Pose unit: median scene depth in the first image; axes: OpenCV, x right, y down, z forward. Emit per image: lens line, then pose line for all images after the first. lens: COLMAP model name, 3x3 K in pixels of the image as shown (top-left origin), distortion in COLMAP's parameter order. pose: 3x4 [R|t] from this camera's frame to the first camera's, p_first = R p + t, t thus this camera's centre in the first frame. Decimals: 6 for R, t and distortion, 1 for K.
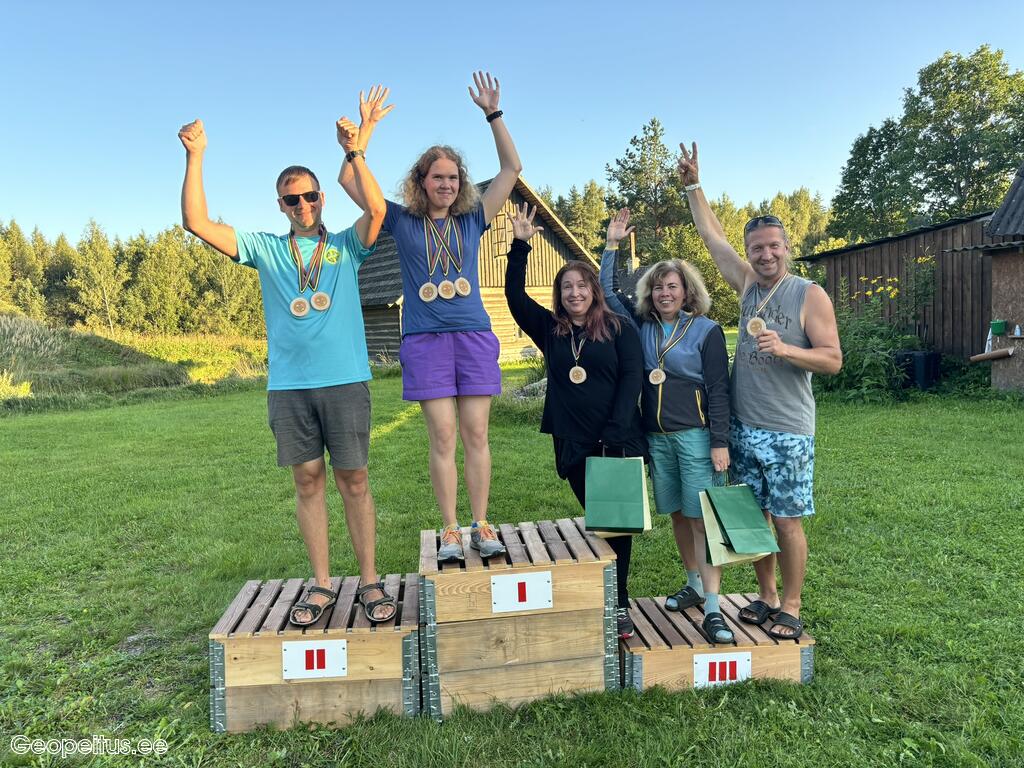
lens RADIAL K [[825.6, 0, 518.8], [0, 825.6, 387.2], [0, 0, 1]] dist [0.063622, -0.083407]
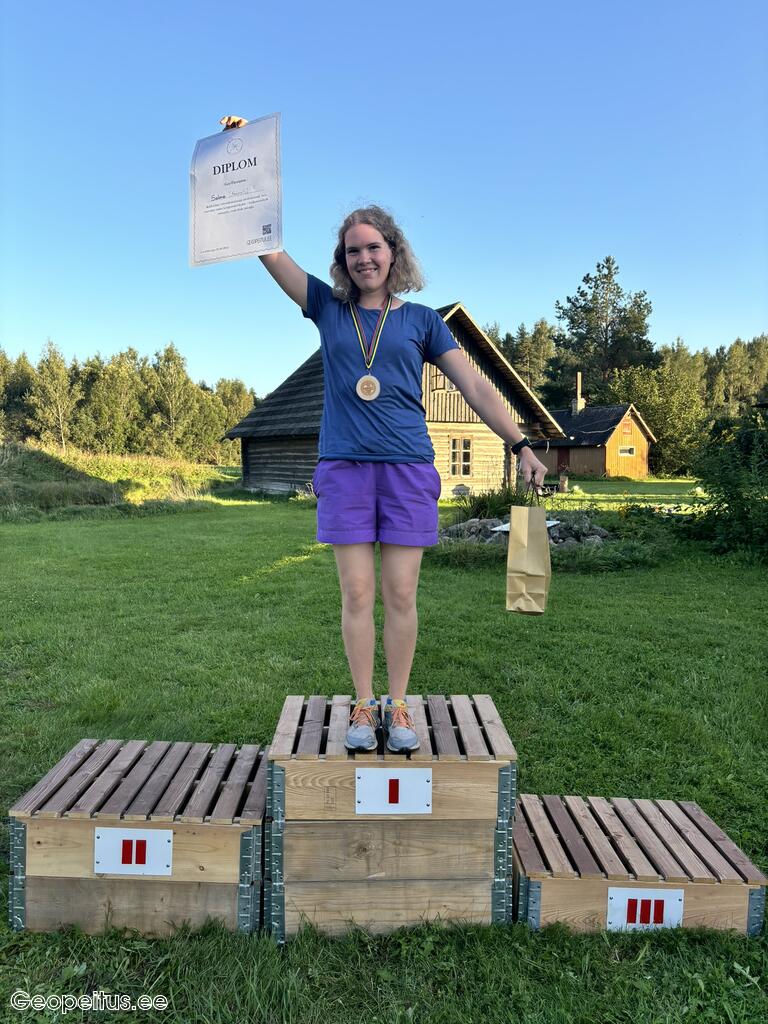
lens RADIAL K [[821.2, 0, 381.9], [0, 821.2, 516.0], [0, 0, 1]] dist [0.064569, -0.081297]
pose [[0.994190, 0.057916, -0.090730, 0.026119], [-0.058622, 0.998267, -0.005130, -0.005957], [0.090275, 0.010419, 0.995862, 0.106190]]
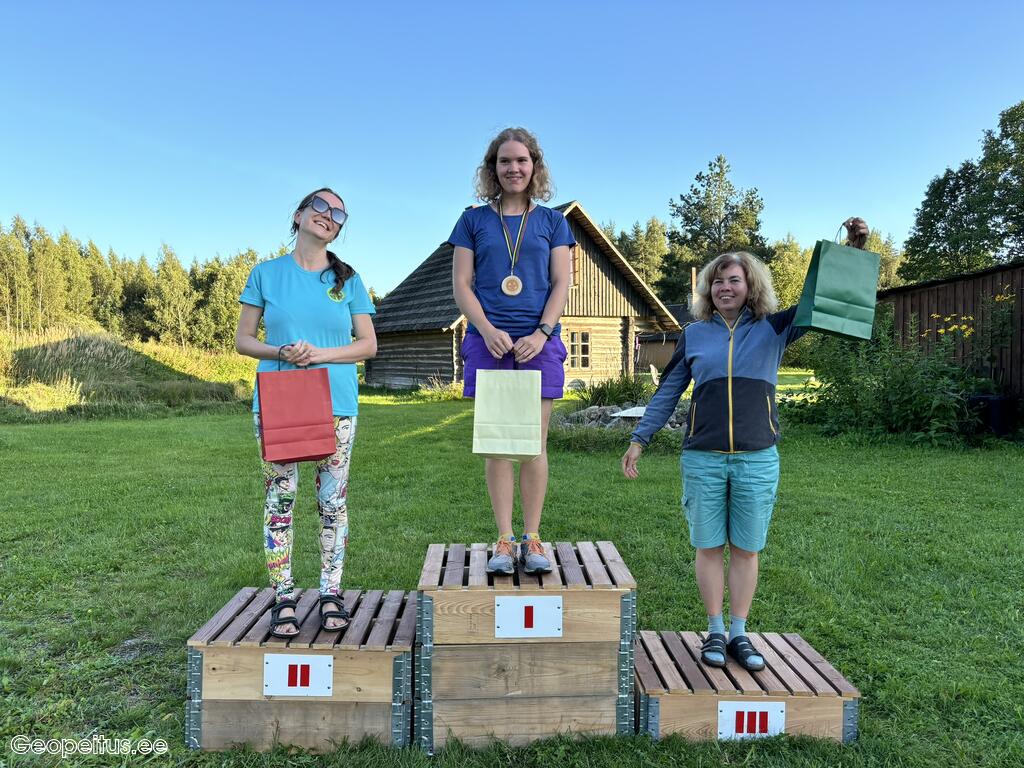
lens RADIAL K [[821.9, 0, 512.0], [0, 821.9, 386.0], [0, 0, 1]] dist [0.068305, -0.090116]
pose [[0.995971, 0.042332, -0.079055, 0.024746], [-0.045627, 0.998143, -0.040349, 0.017064], [0.077200, 0.043794, 0.996053, 0.046372]]
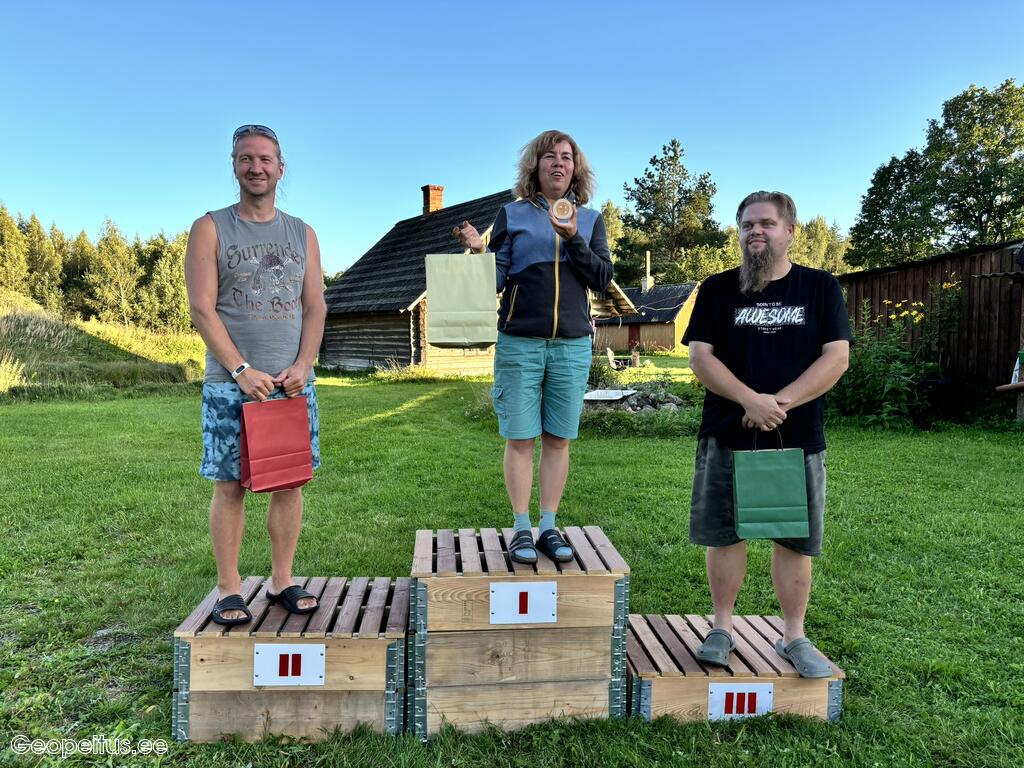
lens RADIAL K [[821.9, 0, 512.0], [0, 821.9, 386.0], [0, 0, 1]] dist [0.068305, -0.090116]
pose [[0.998739, 0.046552, -0.018774, -0.000610], [-0.046942, 0.998679, -0.020883, 0.015784], [0.017777, 0.021738, 0.999606, 0.048858]]
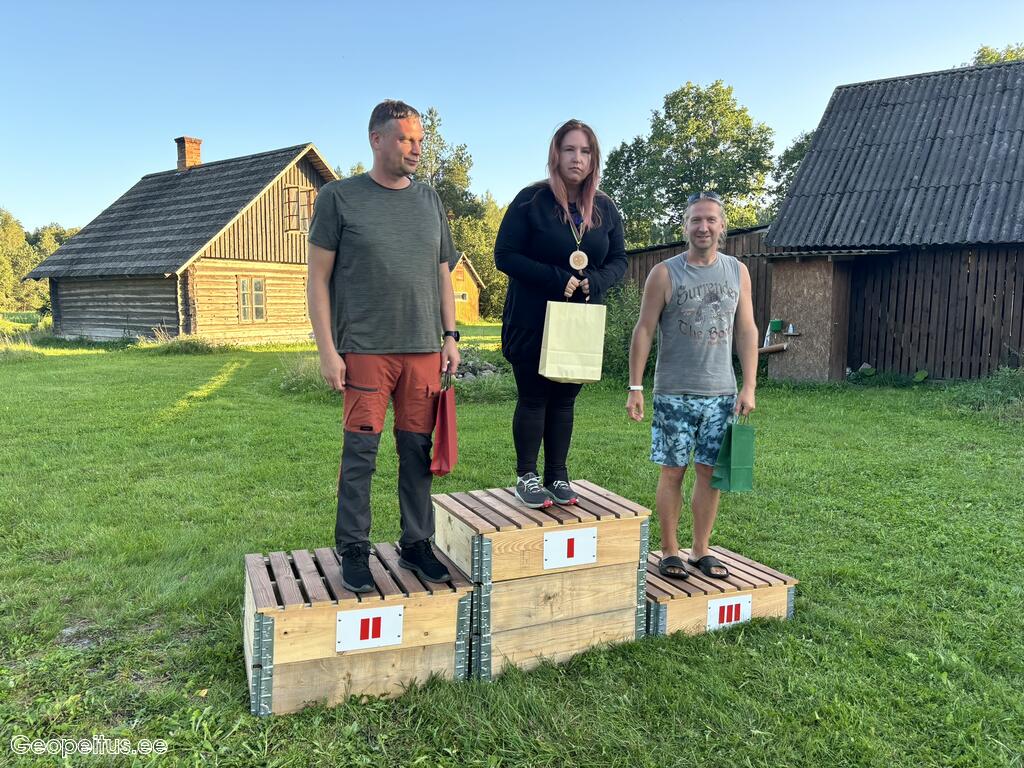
lens RADIAL K [[824.7, 0, 532.0], [0, 824.7, 385.9], [0, 0, 1]] dist [0.056678, -0.074863]
pose [[0.947895, 0.019185, 0.318003, -0.190543], [-0.022293, 0.999733, 0.006138, 0.021944], [-0.317800, -0.012907, 0.948070, 0.028442]]
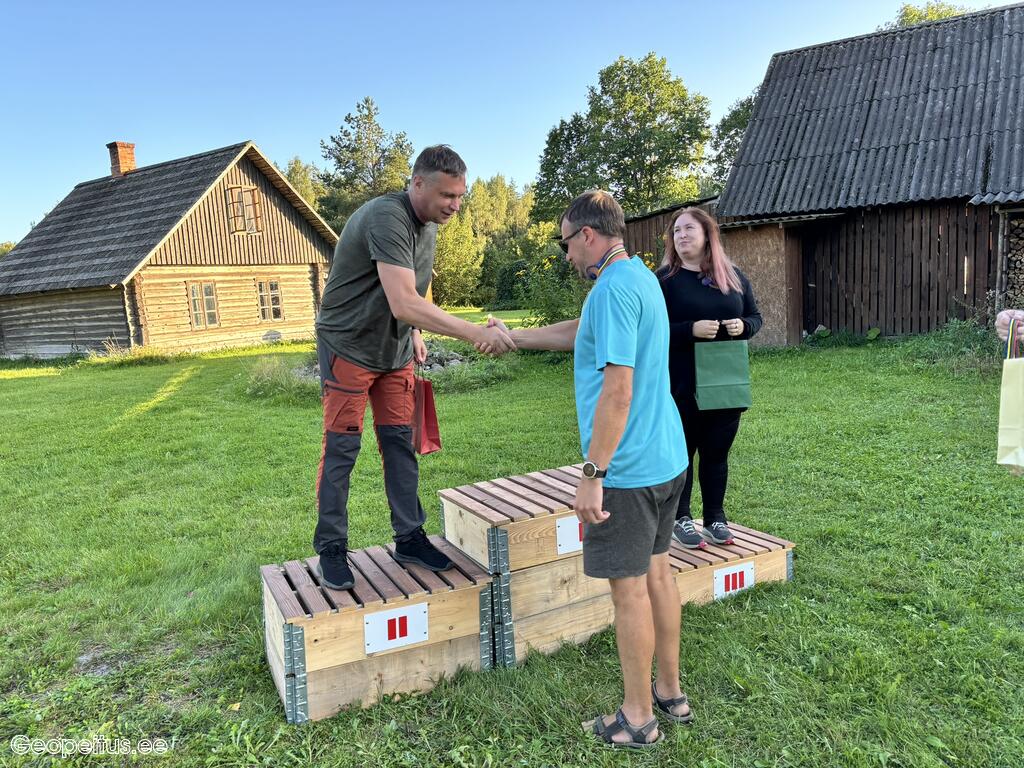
lens RADIAL K [[821.2, 0, 533.0], [0, 821.2, 389.7], [0, 0, 1]] dist [0.064569, -0.081297]
pose [[0.927116, -0.061460, 0.369702, -0.220905], [0.052797, 0.998043, 0.033516, 0.015032], [-0.371038, -0.011555, 0.928546, 0.031350]]
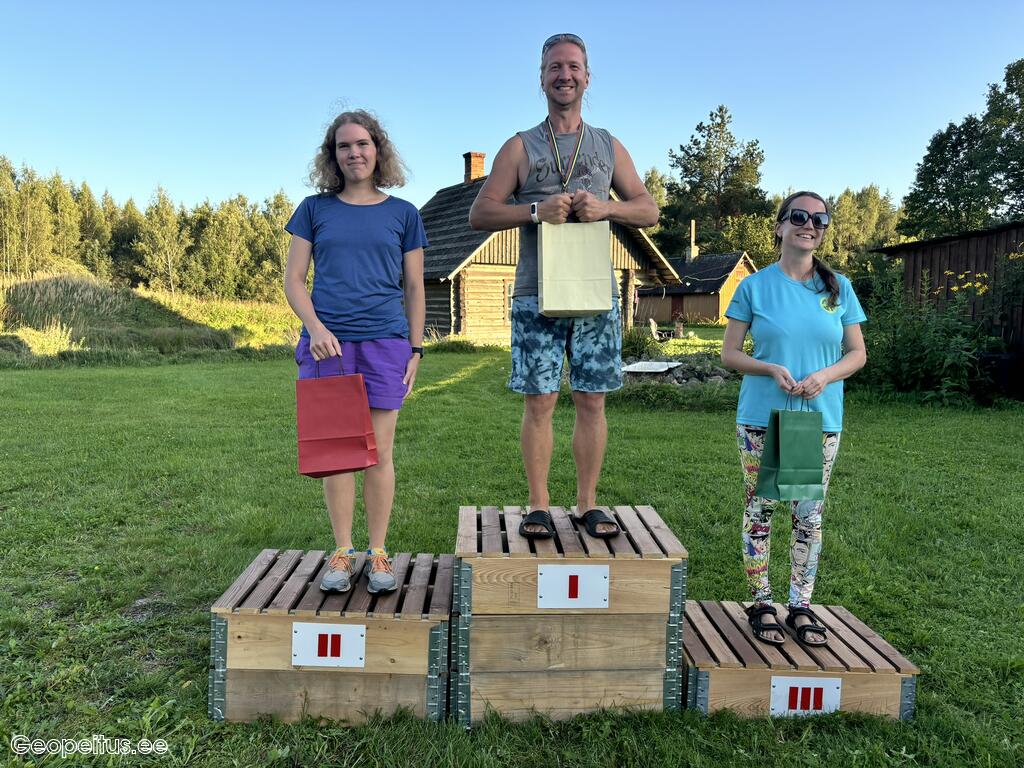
lens RADIAL K [[821.9, 0, 509.0], [0, 821.9, 377.4], [0, 0, 1]] dist [0.067161, -0.090584]
pose [[0.995951, 0.059650, -0.067262, -0.008602], [-0.059303, 0.998214, 0.007151, 0.015739], [0.067569, -0.003133, 0.997710, 0.077627]]
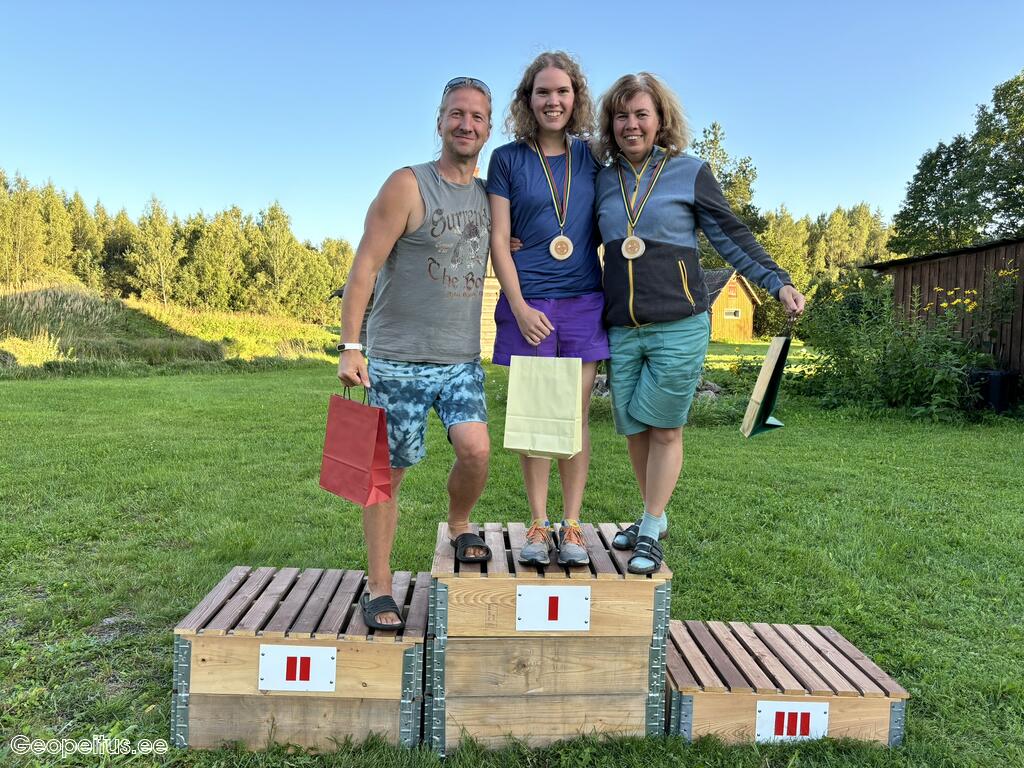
lens RADIAL K [[820.8, 0, 516.3], [0, 820.8, 376.4], [0, 0, 1]] dist [0.065318, -0.088353]
pose [[0.996480, 0.064976, -0.052965, -0.001472], [-0.065663, 0.997778, -0.011324, 0.015672], [0.052111, 0.014762, 0.998532, 0.092474]]
